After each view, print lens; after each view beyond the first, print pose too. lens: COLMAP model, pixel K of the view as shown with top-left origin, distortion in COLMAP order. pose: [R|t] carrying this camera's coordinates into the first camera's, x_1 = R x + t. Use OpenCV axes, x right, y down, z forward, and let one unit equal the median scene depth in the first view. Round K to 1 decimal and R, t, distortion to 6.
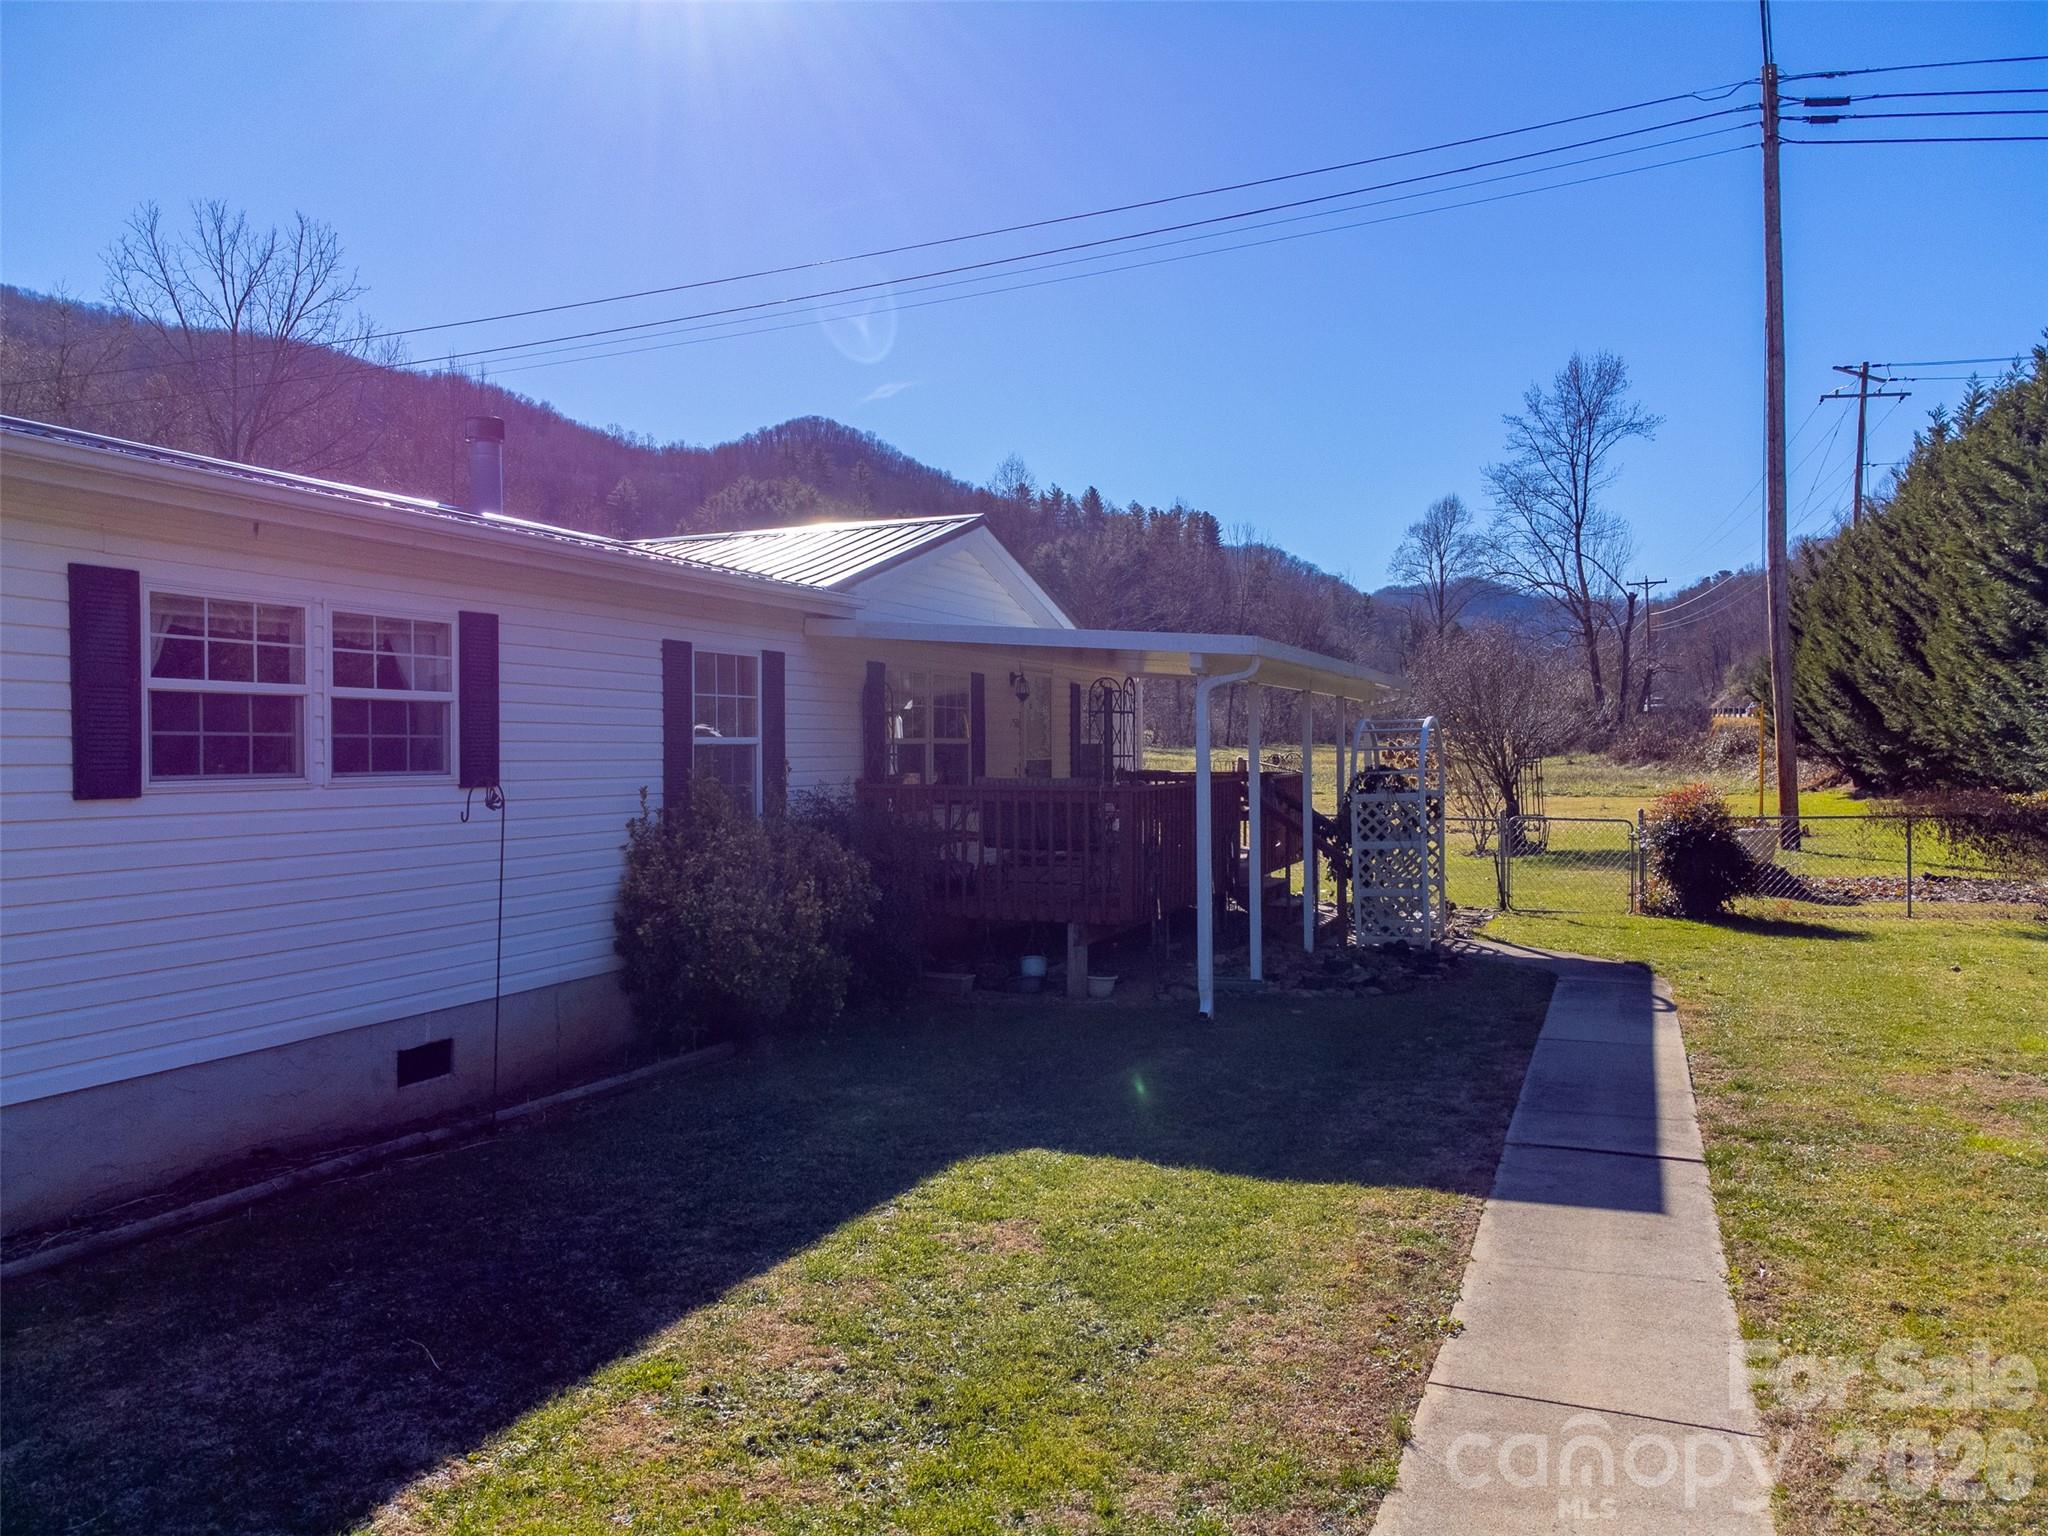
lens RADIAL K [[1532.7, 0, 1024.0], [0, 1532.7, 745.6], [0, 0, 1]] dist [0.013451, 0.020760]
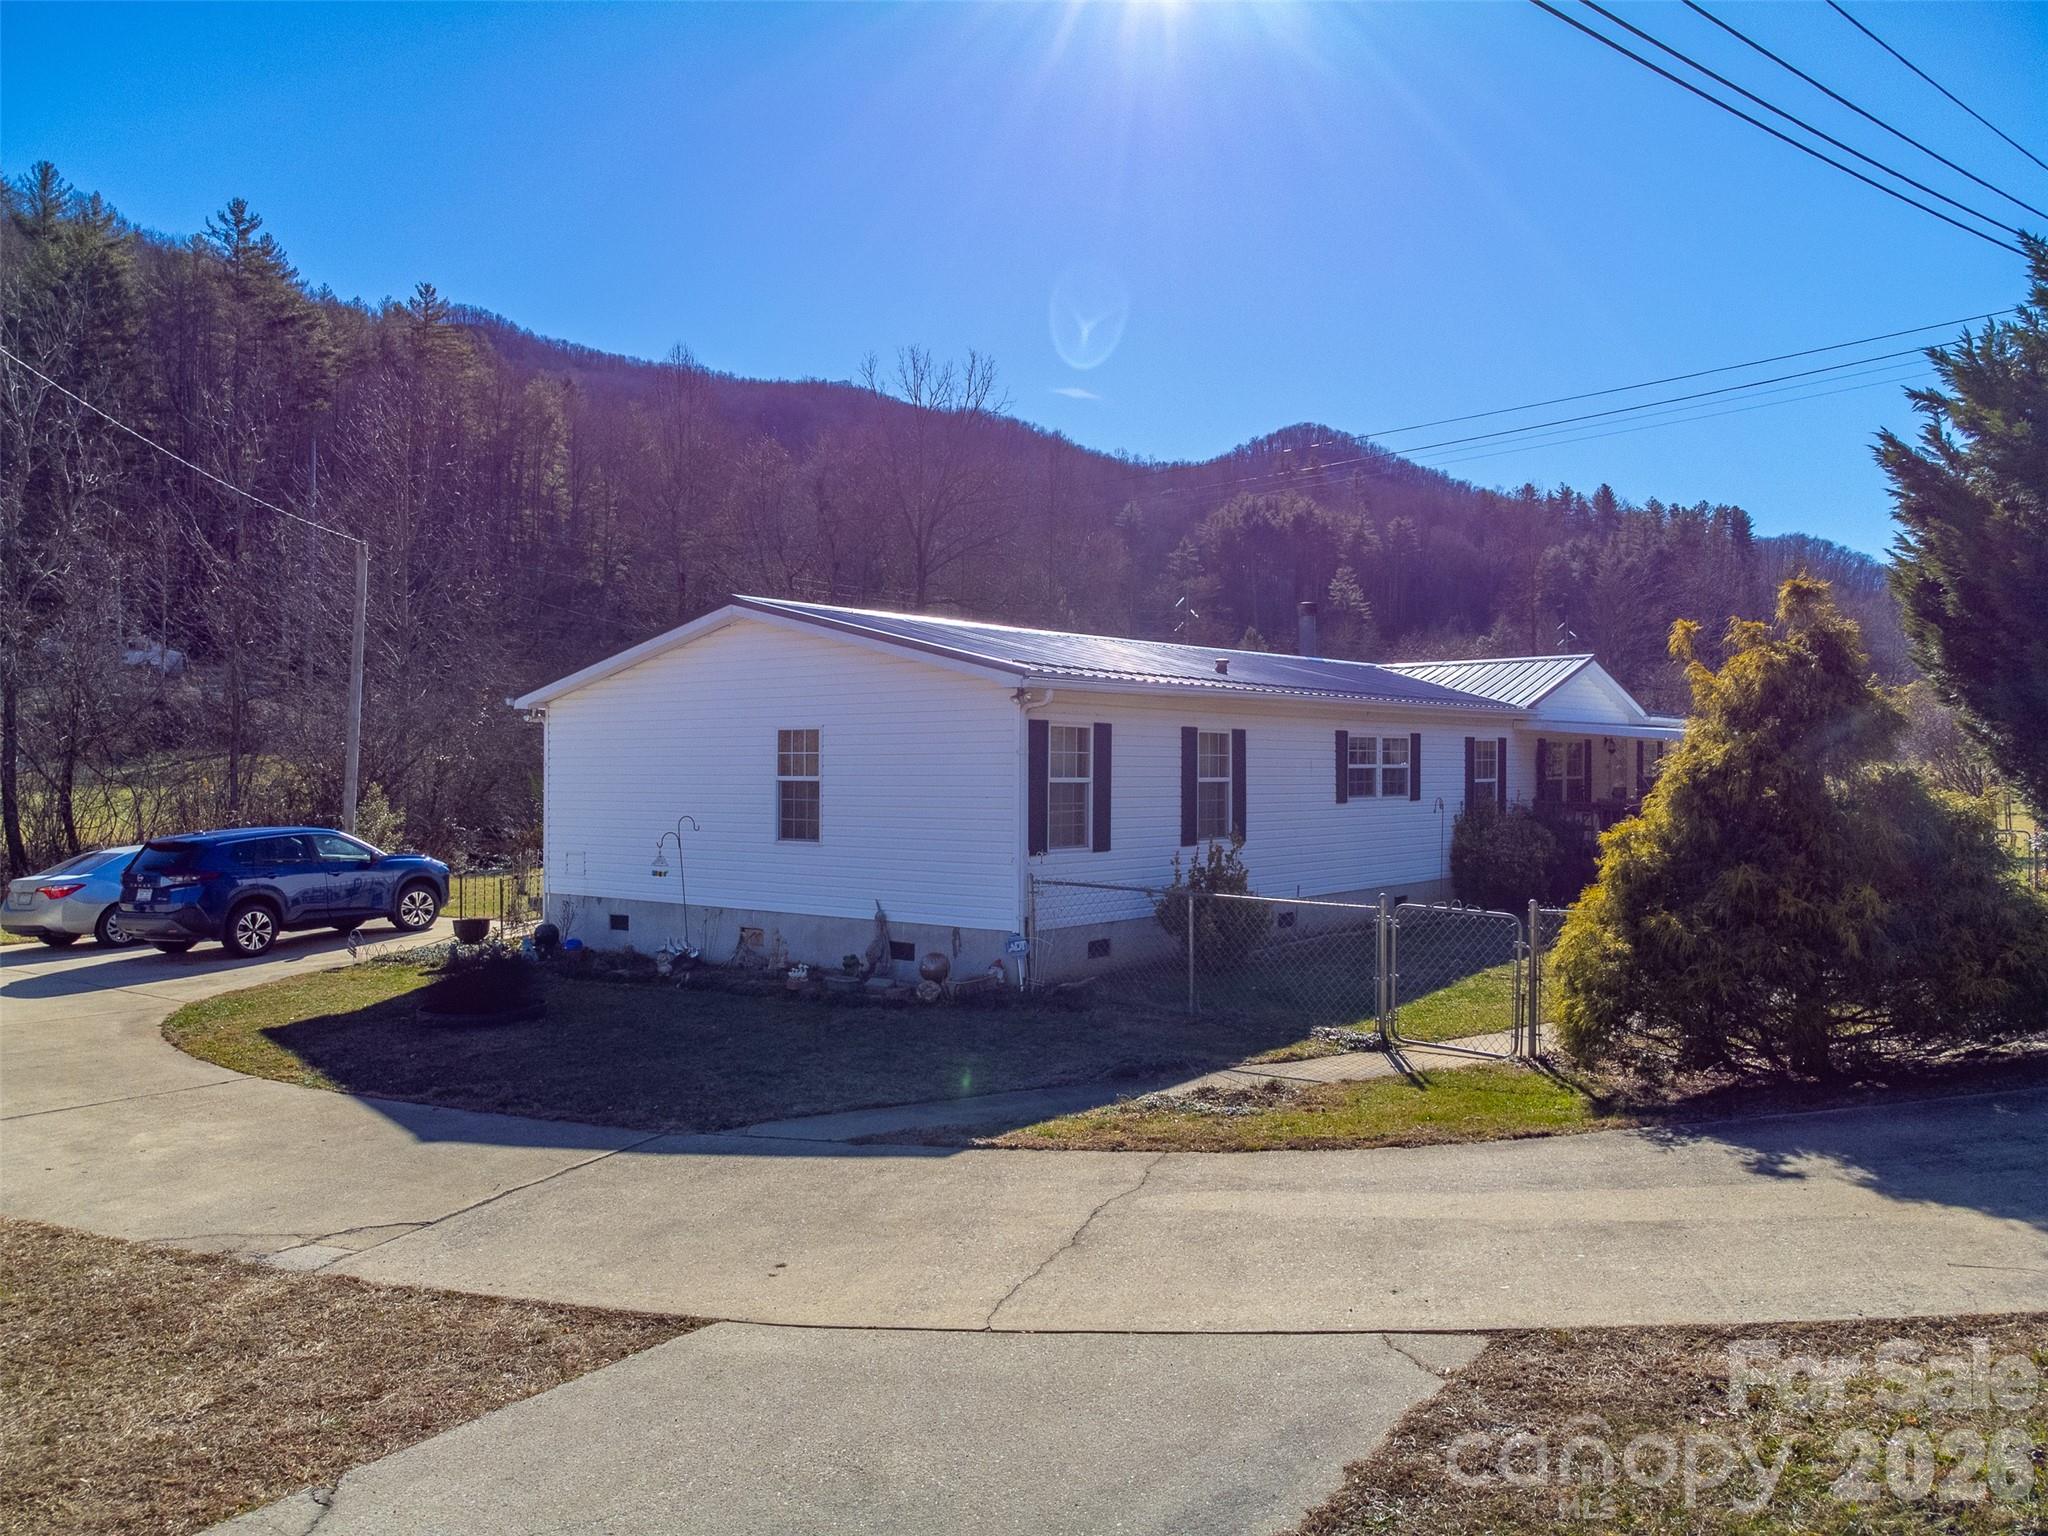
lens RADIAL K [[1532.7, 0, 1028.3], [0, 1532.7, 748.3], [0, 0, 1]] dist [0.013451, 0.020760]
pose [[0.951596, 0.006270, -0.307287, -0.015196], [-0.007106, 0.999973, -0.001605, -0.004380], [0.307269, 0.003711, 0.951615, -0.139555]]
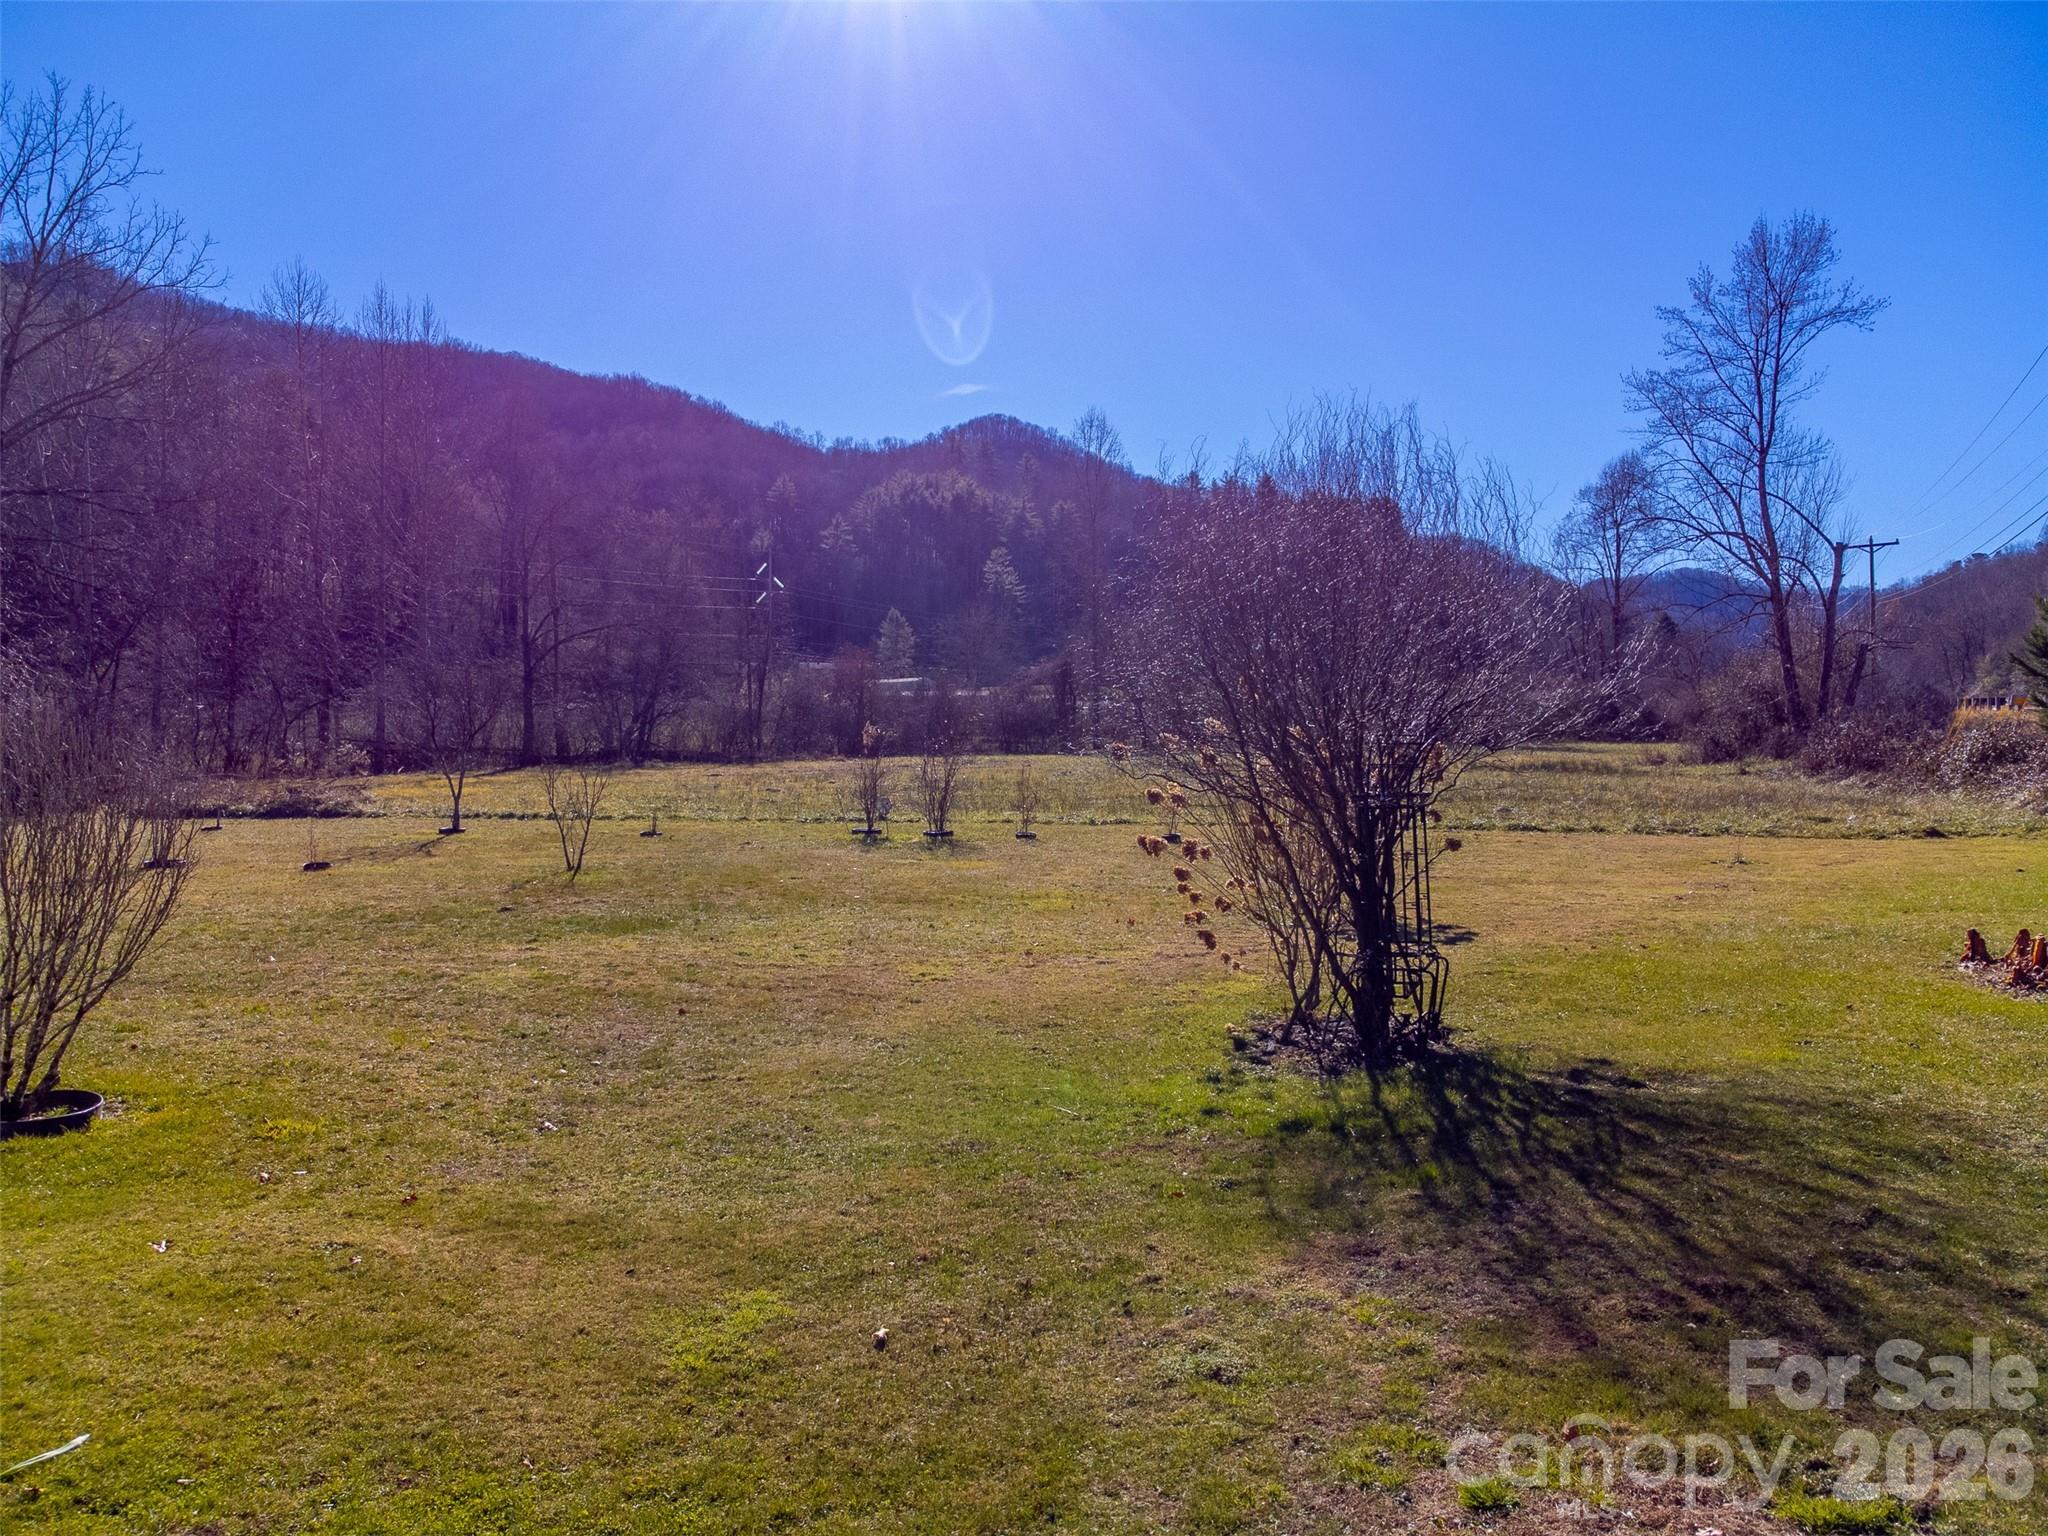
lens RADIAL K [[1532.7, 0, 1006.6], [0, 1532.7, 751.1], [0, 0, 1]] dist [0.013451, 0.020760]
pose [[0.991113, 0.003611, -0.132973, 0.095624], [-0.002918, 0.999981, 0.005406, -0.001606], [0.132990, -0.004970, 0.991105, 0.206784]]
